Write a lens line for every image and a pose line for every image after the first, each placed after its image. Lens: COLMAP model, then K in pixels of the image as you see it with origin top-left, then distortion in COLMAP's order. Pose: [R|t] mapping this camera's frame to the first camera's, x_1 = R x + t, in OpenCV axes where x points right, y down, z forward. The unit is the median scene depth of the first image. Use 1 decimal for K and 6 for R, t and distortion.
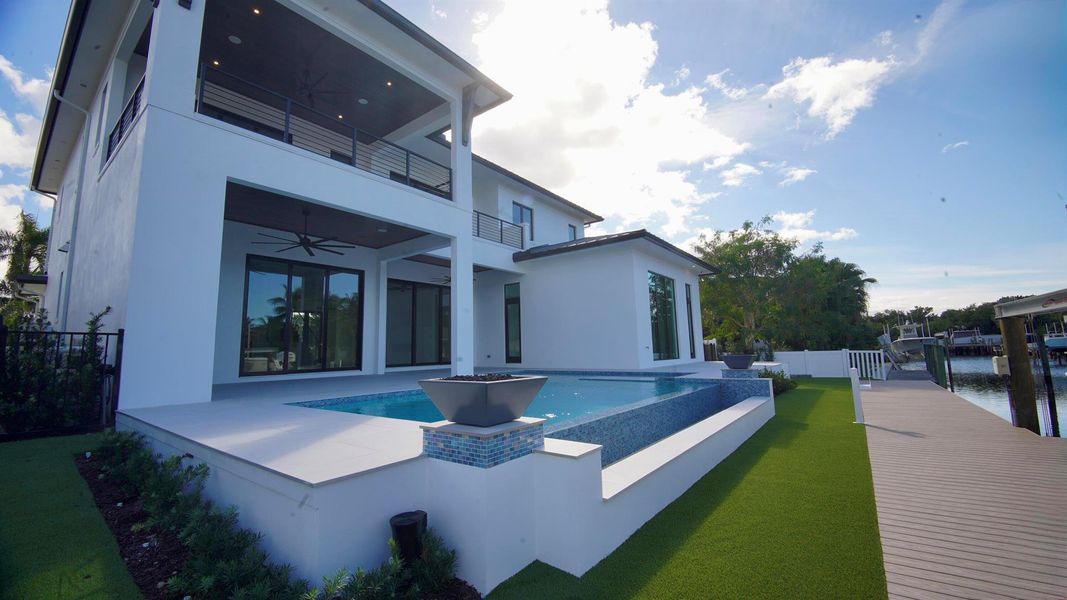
lens RADIAL K [[428.9, 0, 532.0], [0, 428.9, 295.4], [0, 0, 1]] dist [0.010226, -0.019368]
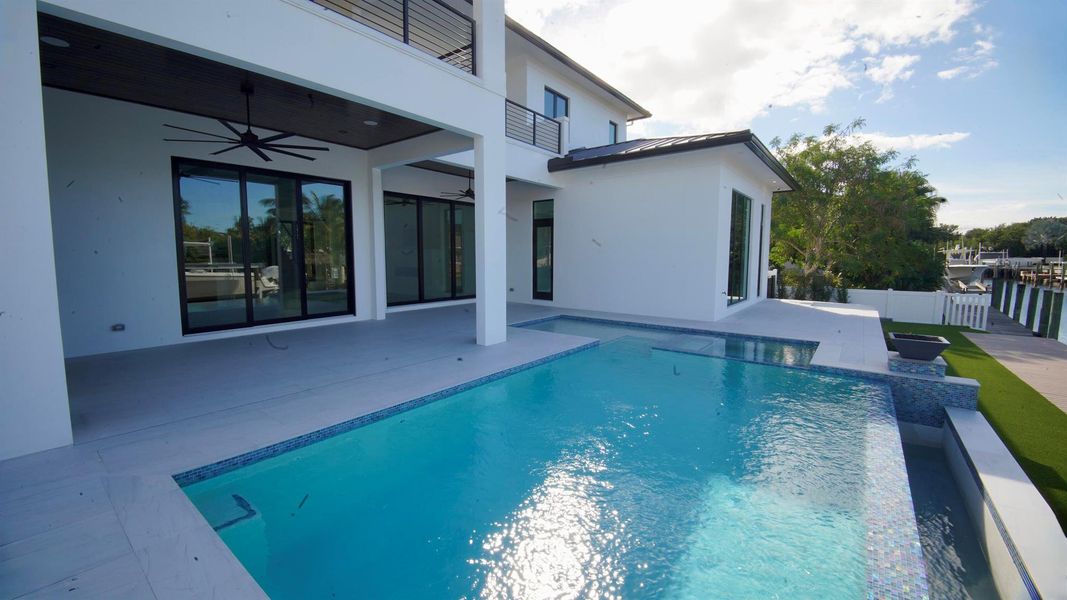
lens RADIAL K [[434.2, 0, 533.5], [0, 434.2, 300.0], [0, 0, 1]] dist [0.002990, -0.011624]
pose [[0.999636, 0.026747, -0.003528, -0.058095], [-0.025269, 0.974075, 0.224811, -0.027355], [0.009449, -0.224640, 0.974396, 0.192171]]
